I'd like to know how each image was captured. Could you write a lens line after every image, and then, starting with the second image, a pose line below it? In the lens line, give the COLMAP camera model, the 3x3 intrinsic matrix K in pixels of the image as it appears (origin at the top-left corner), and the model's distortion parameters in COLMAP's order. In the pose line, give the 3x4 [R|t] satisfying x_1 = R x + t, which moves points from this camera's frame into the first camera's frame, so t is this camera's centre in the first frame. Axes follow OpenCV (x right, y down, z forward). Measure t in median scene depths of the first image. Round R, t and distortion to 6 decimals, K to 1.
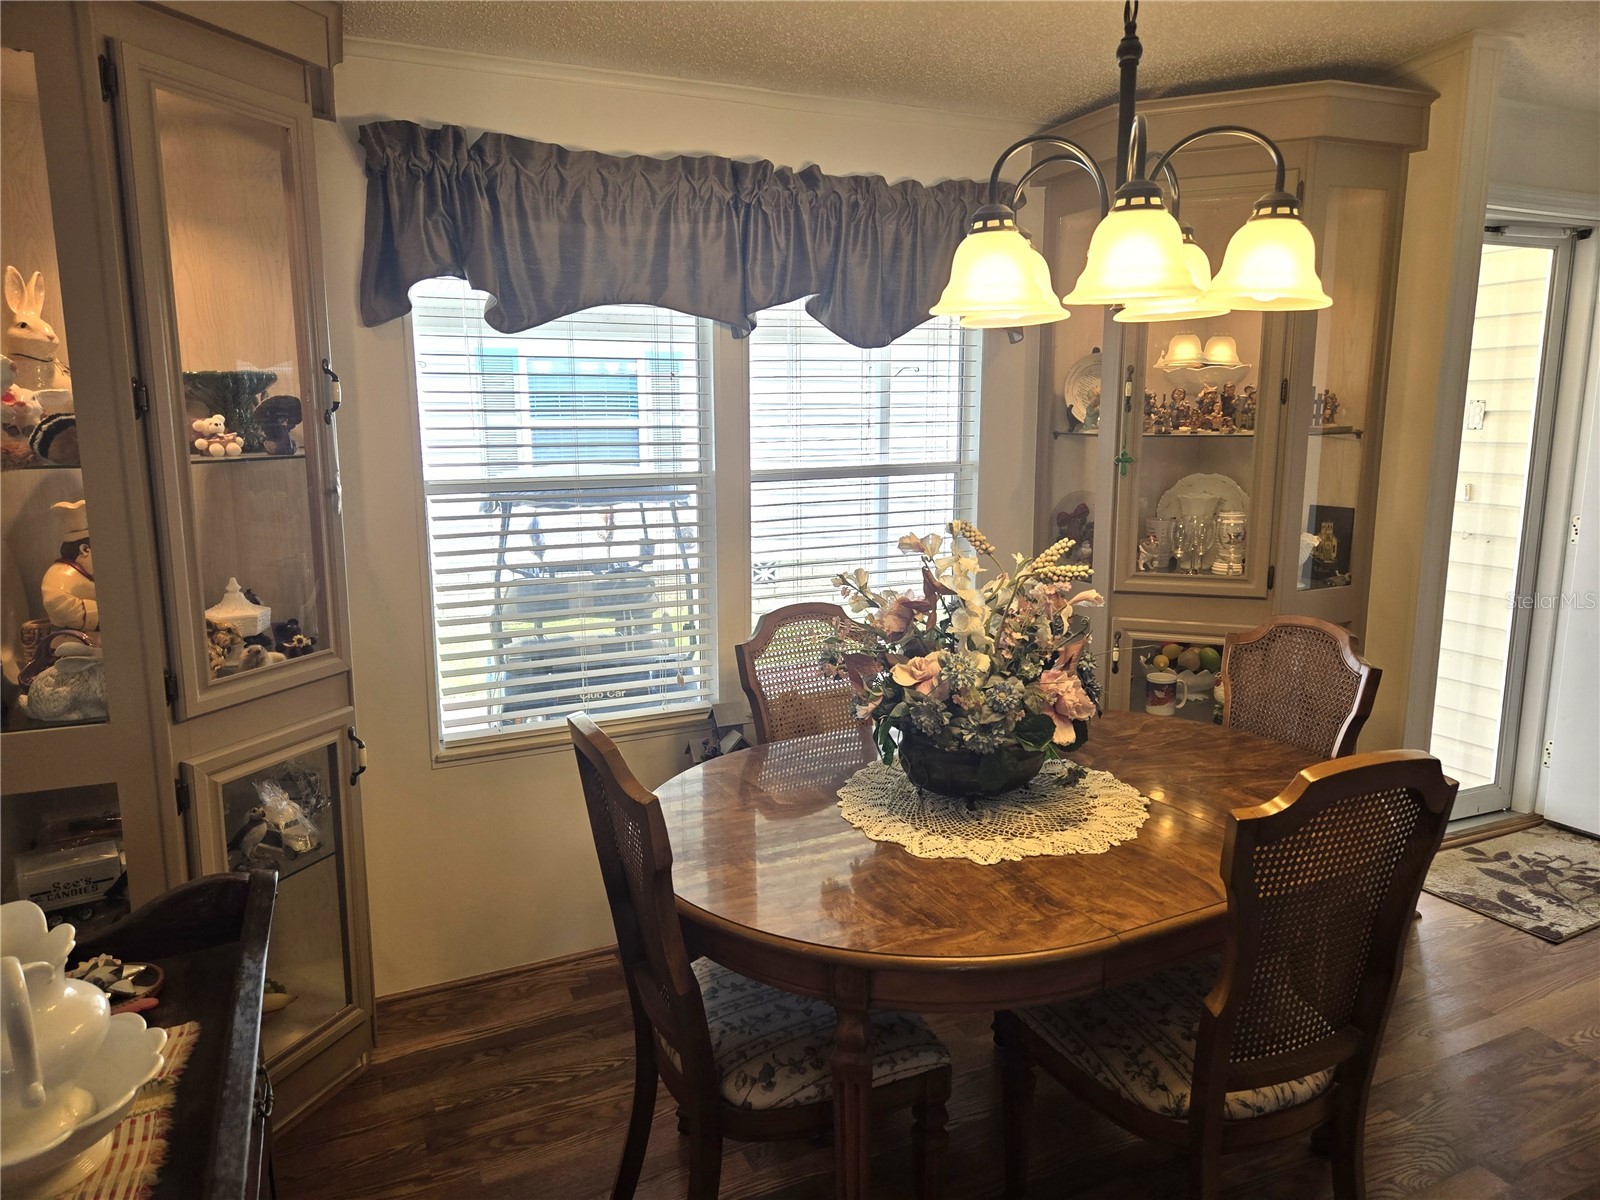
lens RADIAL K [[1087.7, 0, 798.3], [0, 1087.7, 594.1], [0, 0, 1]] dist [0.031165, -0.000089]
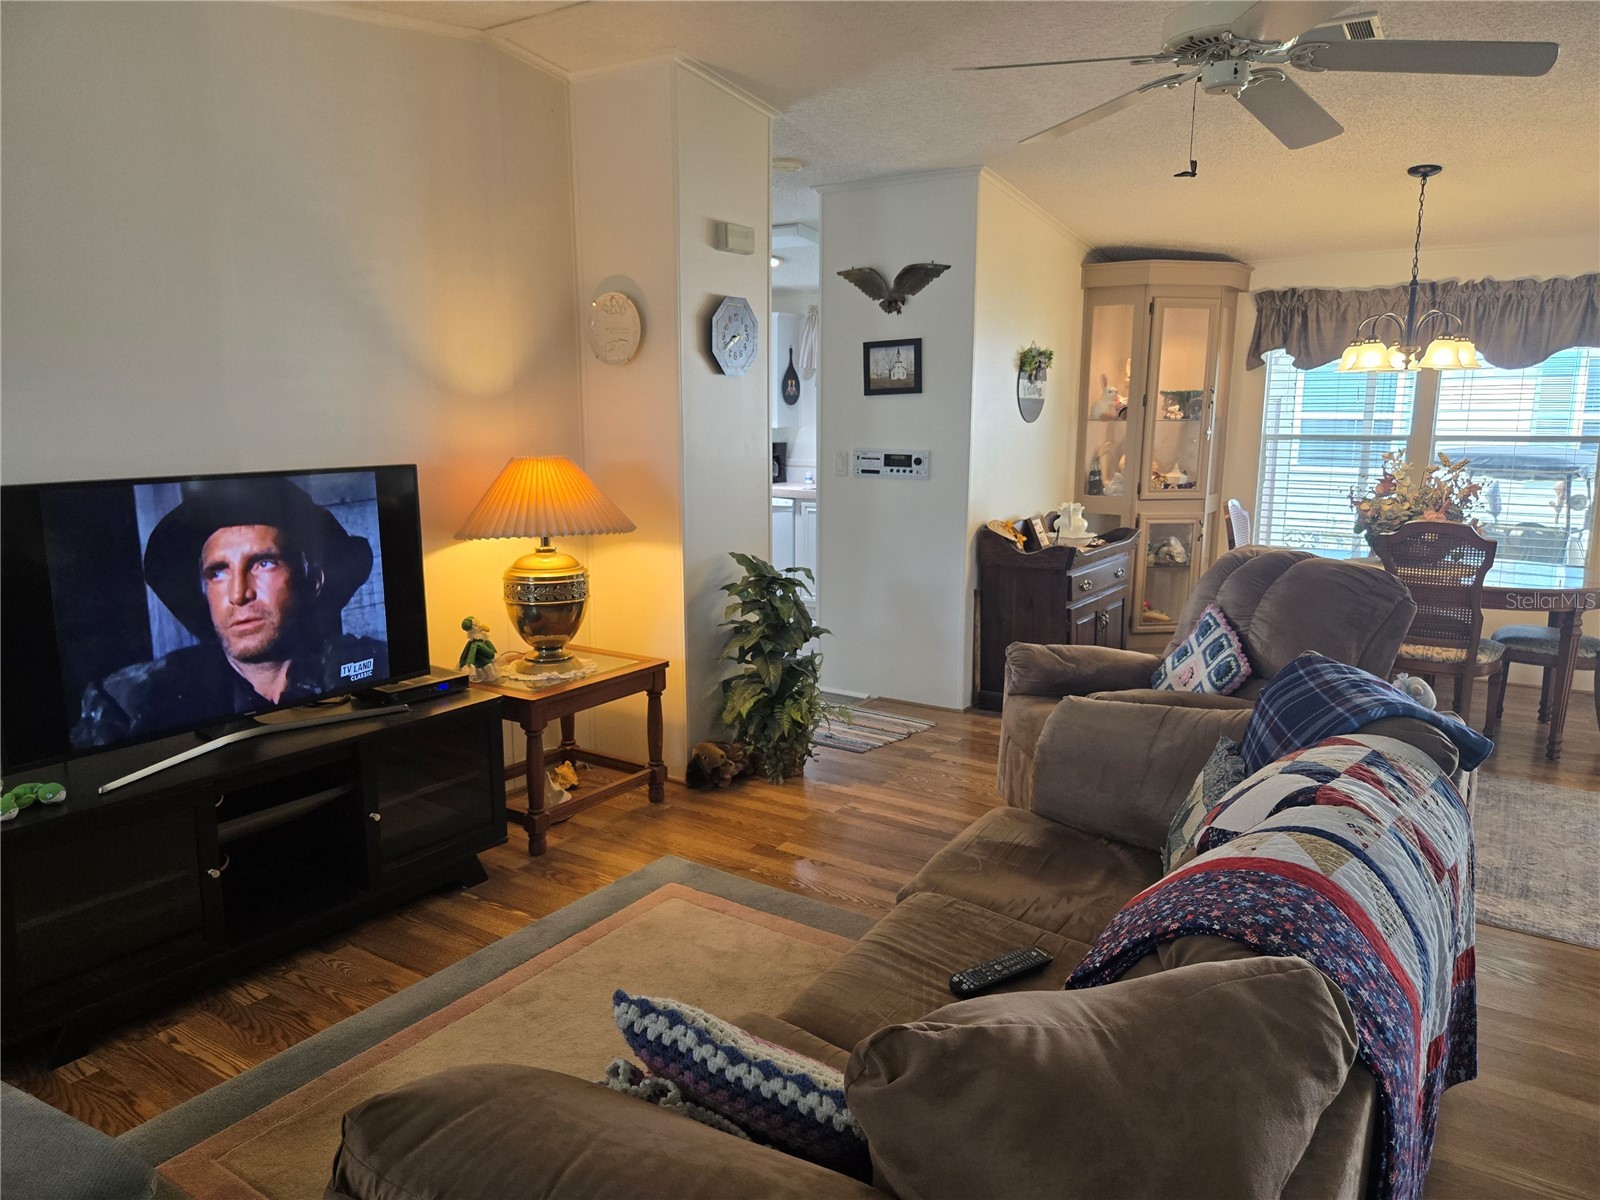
lens RADIAL K [[1087.7, 0, 800.1], [0, 1087.7, 601.7], [0, 0, 1]] dist [0.031165, -0.000089]
pose [[0.532041, 0.151792, -0.833002, 1.247763], [-0.152541, 0.984886, 0.082041, 0.230657], [0.832865, 0.083418, 0.547154, -1.201725]]
